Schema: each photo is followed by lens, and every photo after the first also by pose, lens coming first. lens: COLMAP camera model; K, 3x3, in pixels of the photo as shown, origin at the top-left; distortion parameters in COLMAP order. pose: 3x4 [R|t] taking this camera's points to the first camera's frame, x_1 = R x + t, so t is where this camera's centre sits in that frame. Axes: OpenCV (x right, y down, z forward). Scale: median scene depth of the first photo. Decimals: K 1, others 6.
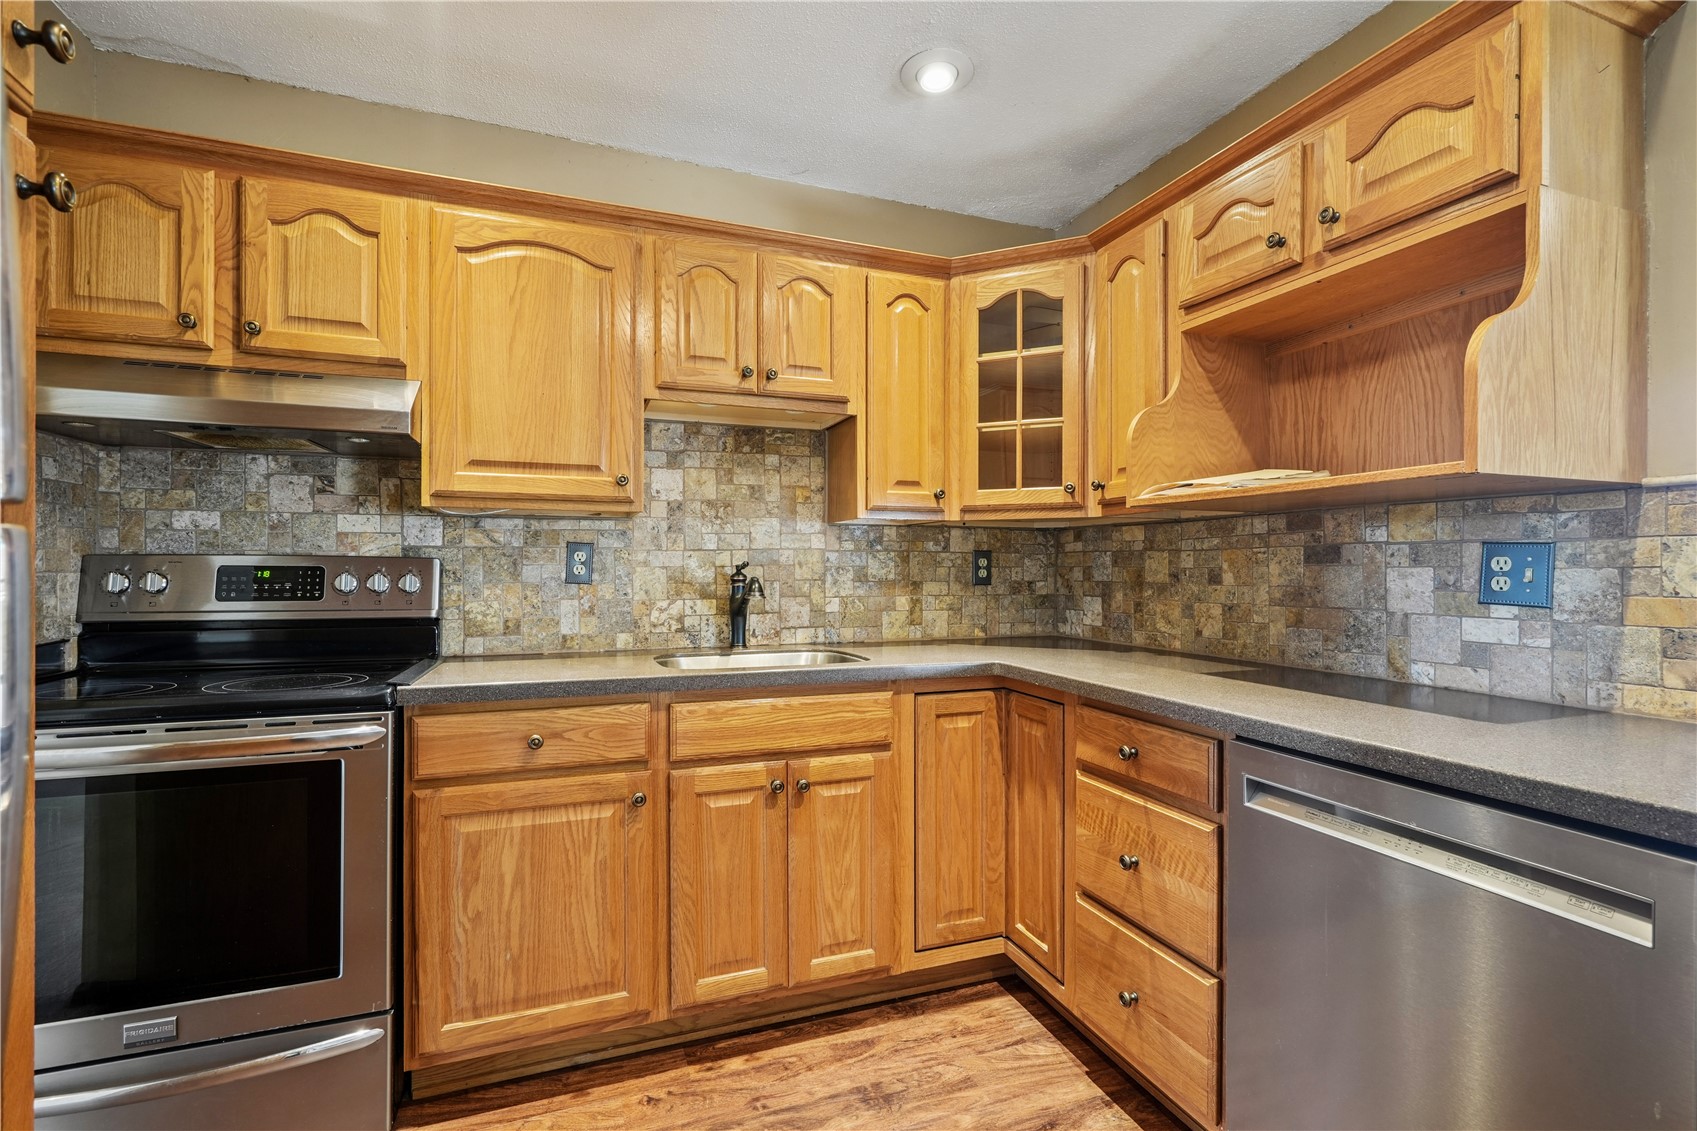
lens RADIAL K [[772.8, 0, 849.2], [0, 772.8, 586.3], [0, 0, 1]] dist [-0.003315, 0.003351]
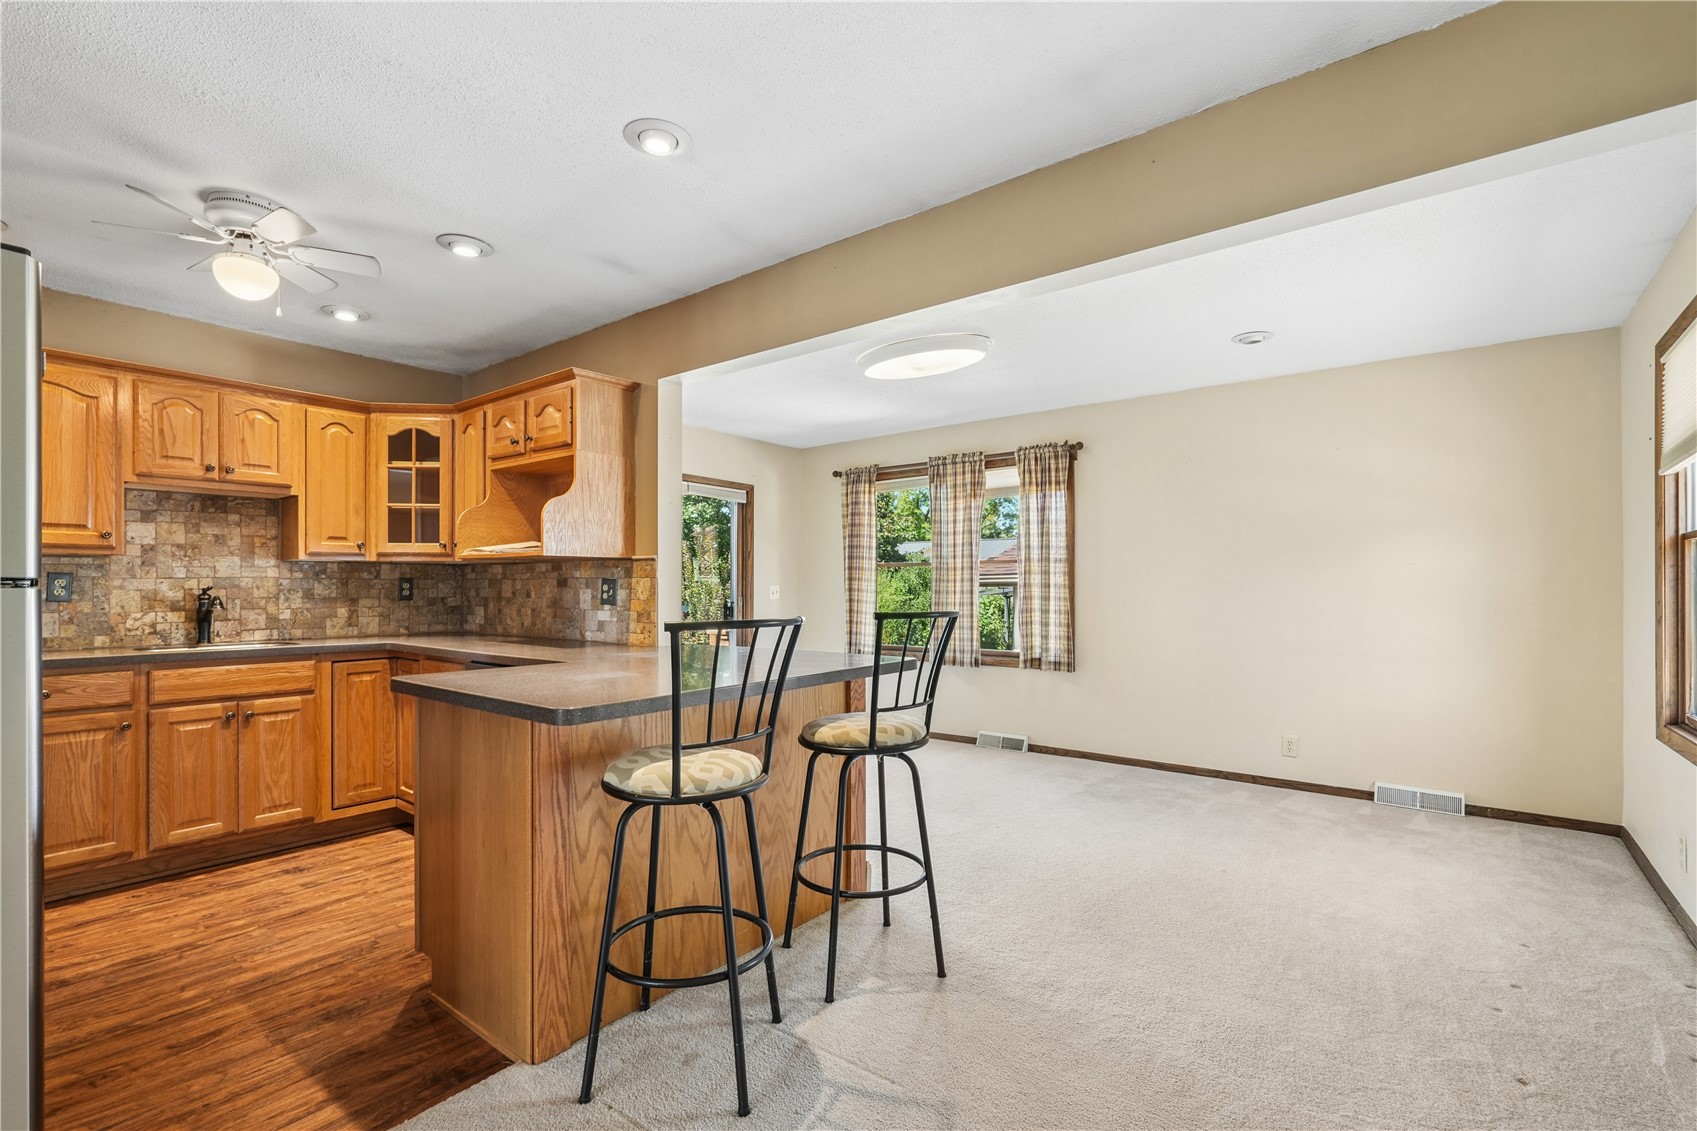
lens RADIAL K [[772.8, 0, 849.2], [0, 772.8, 586.3], [0, 0, 1]] dist [-0.003315, 0.003351]
pose [[0.857922, -0.002396, 0.513775, 0.193387], [0.014378, 0.999709, -0.019346, 0.018848], [-0.513579, 0.023985, 0.857707, -1.117942]]
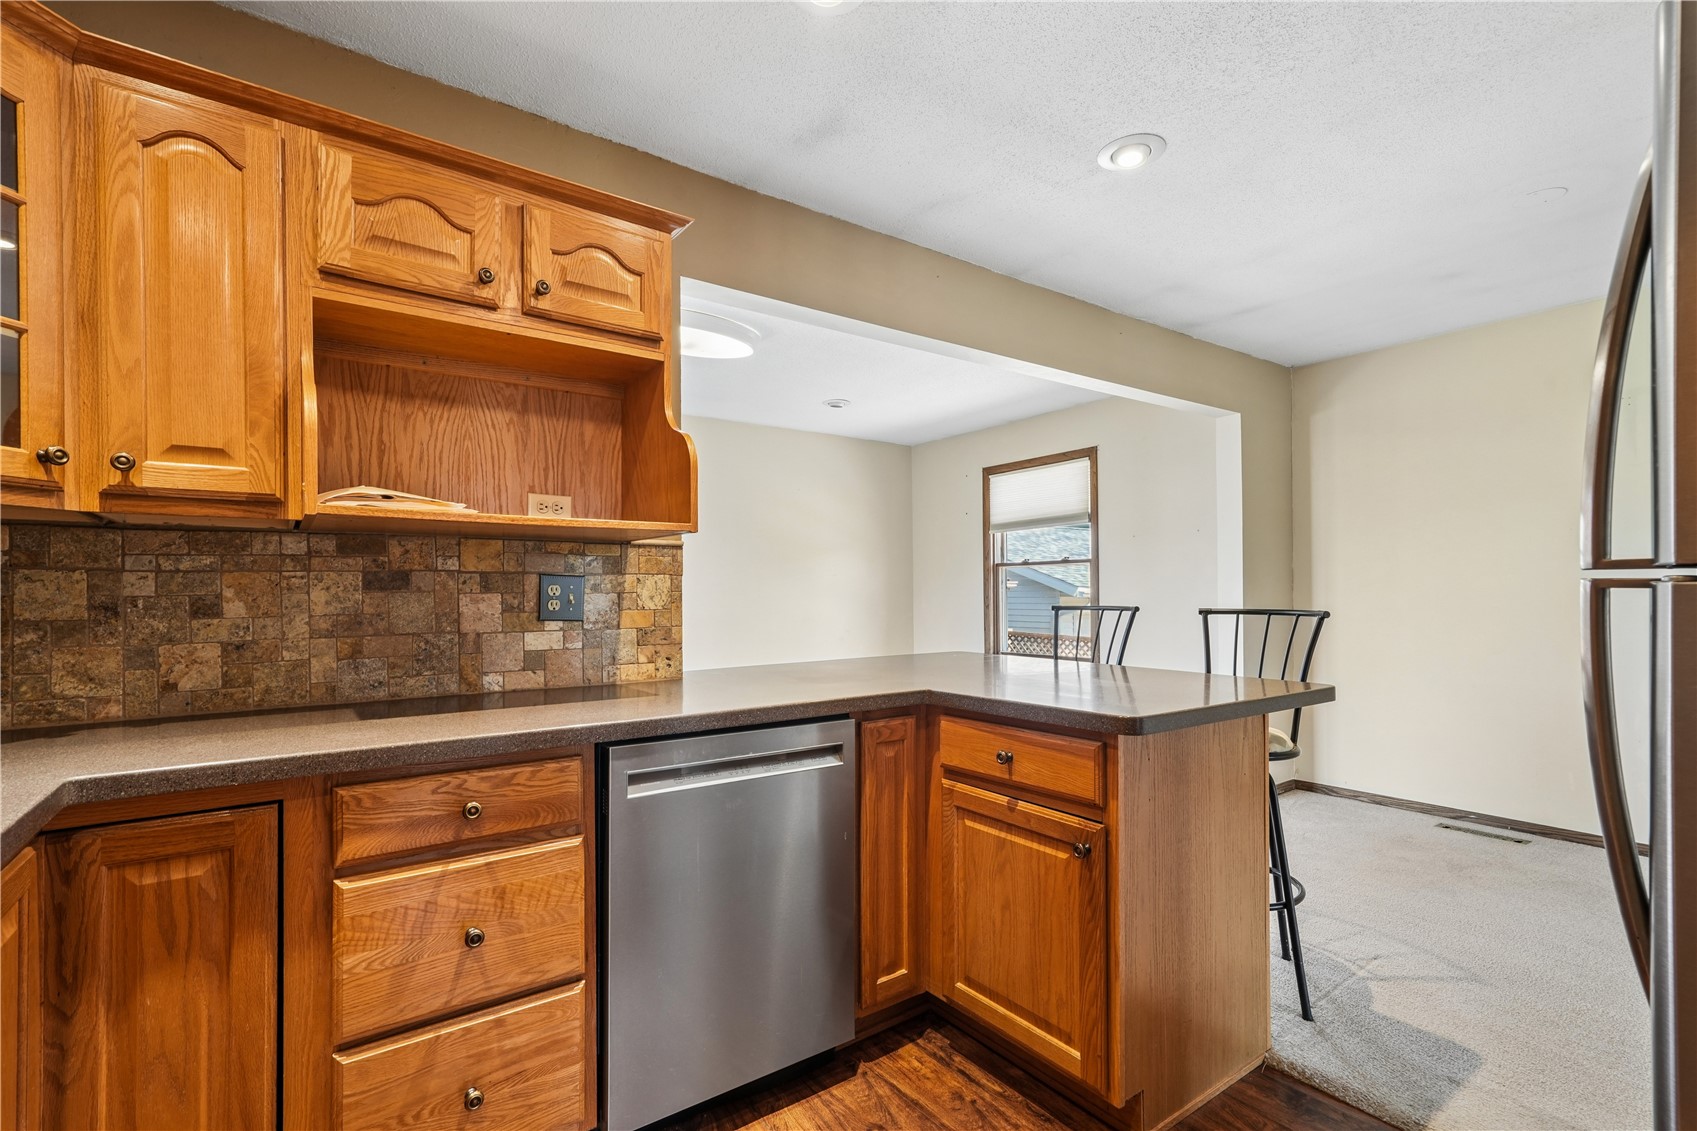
lens RADIAL K [[786.9, 0, 852.2], [0, 786.9, 596.8], [0, 0, 1]] dist [0.000223, 0.008499]
pose [[-0.271805, -0.006070, 0.962333, -0.476429], [0.028430, 0.999493, 0.014335, -0.017350], [-0.961932, 0.031255, -0.271494, 0.660824]]
